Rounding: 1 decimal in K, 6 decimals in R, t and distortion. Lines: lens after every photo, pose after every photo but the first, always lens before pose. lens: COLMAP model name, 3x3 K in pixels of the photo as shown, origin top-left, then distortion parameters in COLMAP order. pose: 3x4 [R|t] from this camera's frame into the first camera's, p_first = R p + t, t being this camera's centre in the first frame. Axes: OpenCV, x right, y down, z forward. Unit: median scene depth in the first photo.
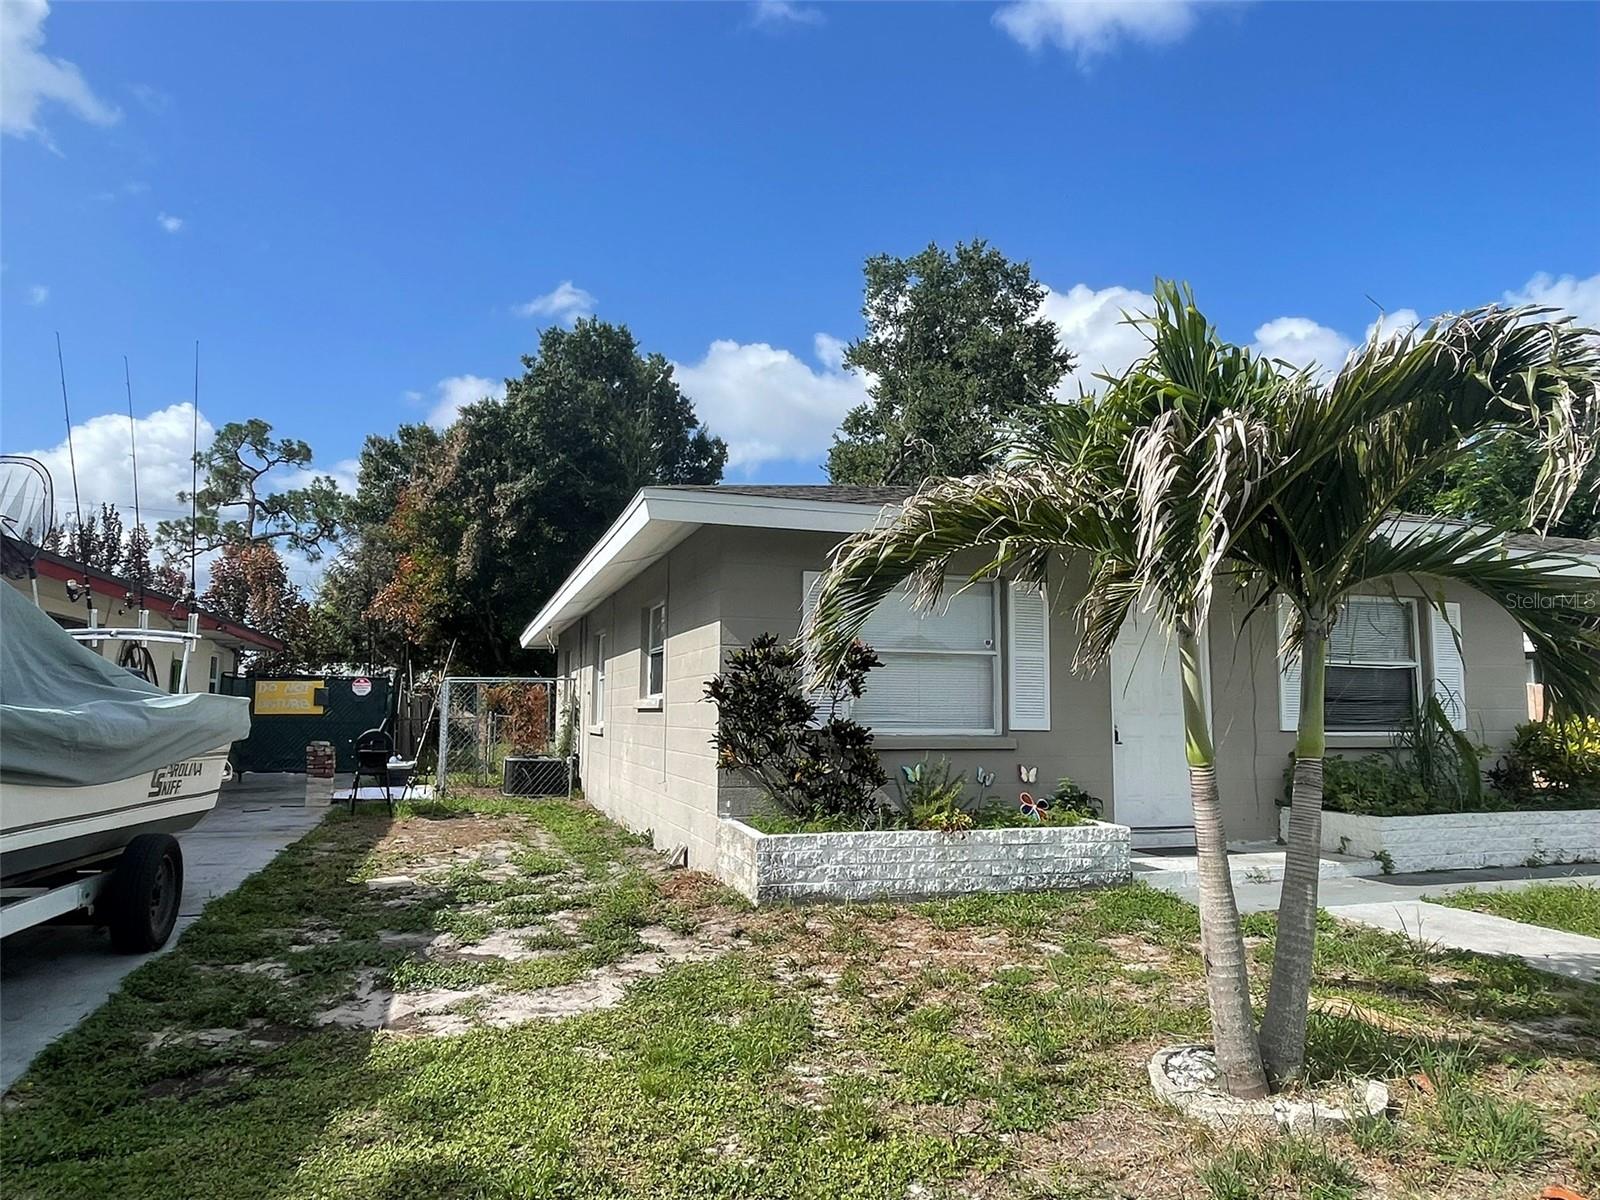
lens RADIAL K [[1057.8, 0, 801.1], [0, 1057.8, 603.3], [0, 0, 1]] dist [0.005270, 0.000444]
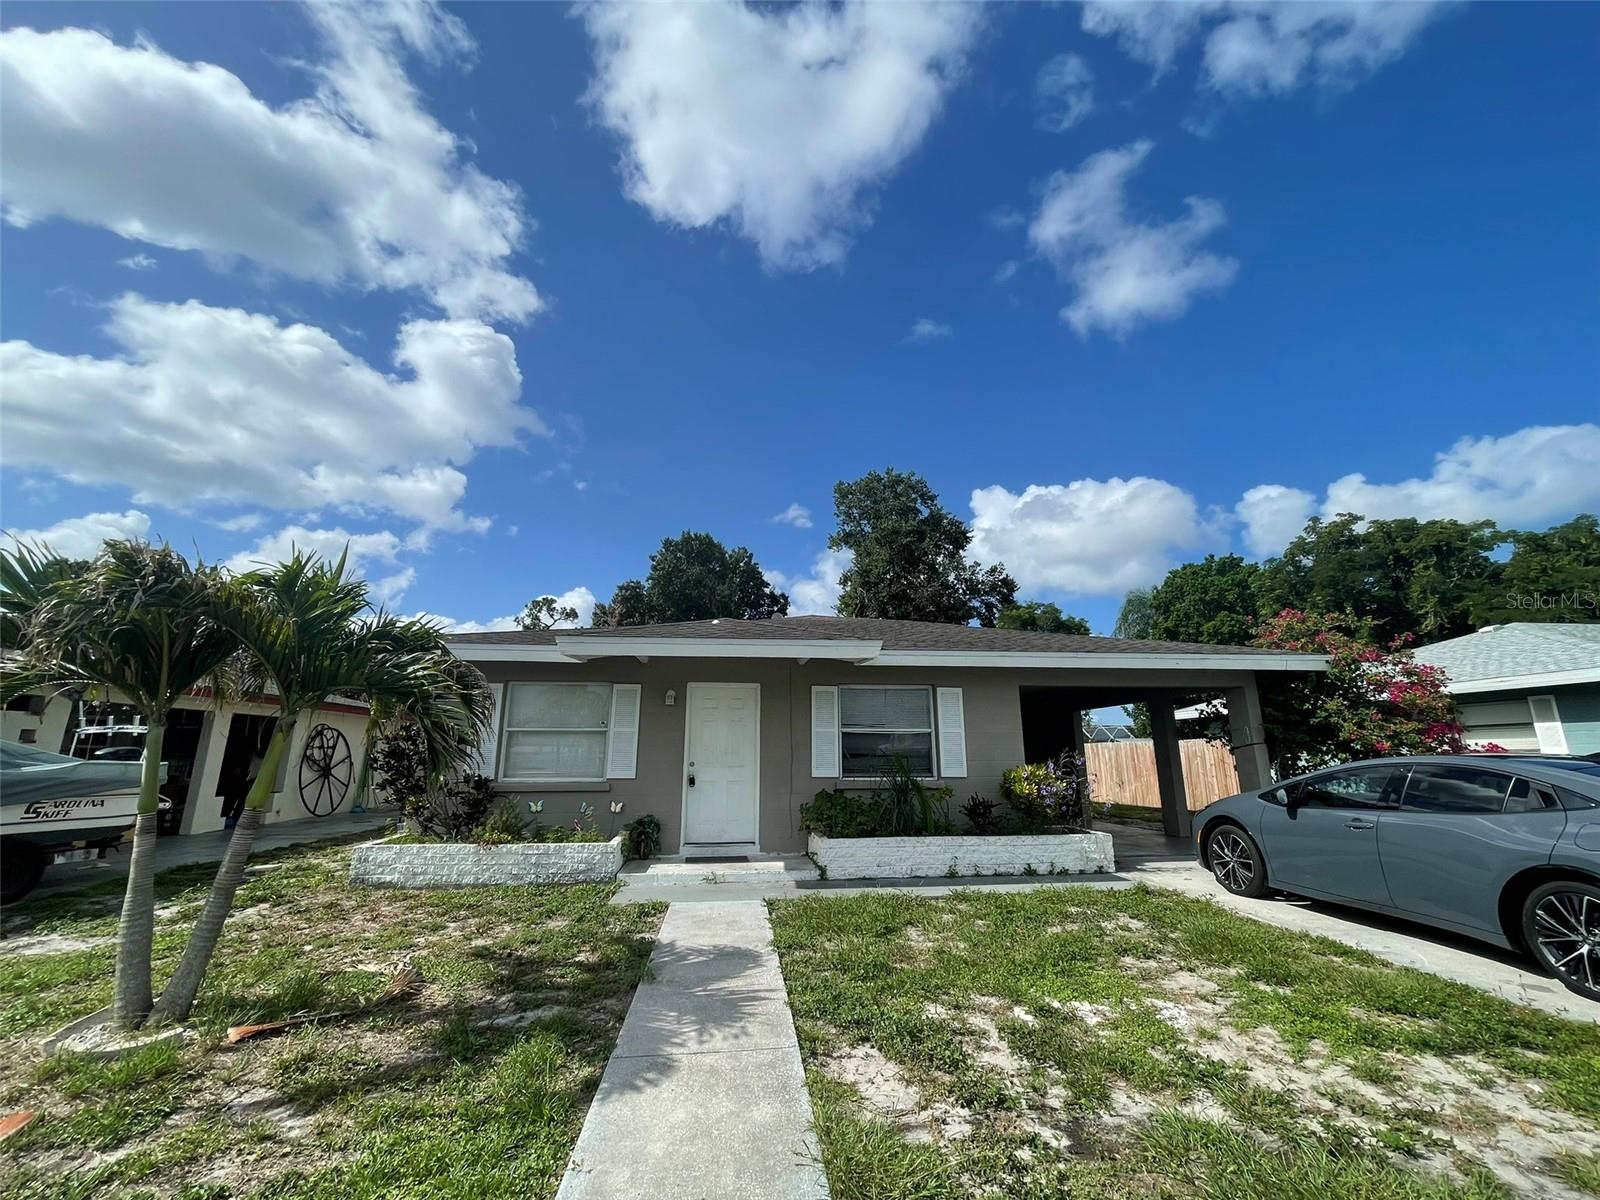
lens RADIAL K [[641.0, 0, 800.4], [0, 641.0, 599.3], [0, 0, 1]] dist [0.003462, 0.000450]
pose [[0.977633, -0.056740, -0.202521, 0.685571], [0.028142, 0.989554, -0.141392, -0.003813], [0.208428, 0.132530, 0.969017, 0.077128]]
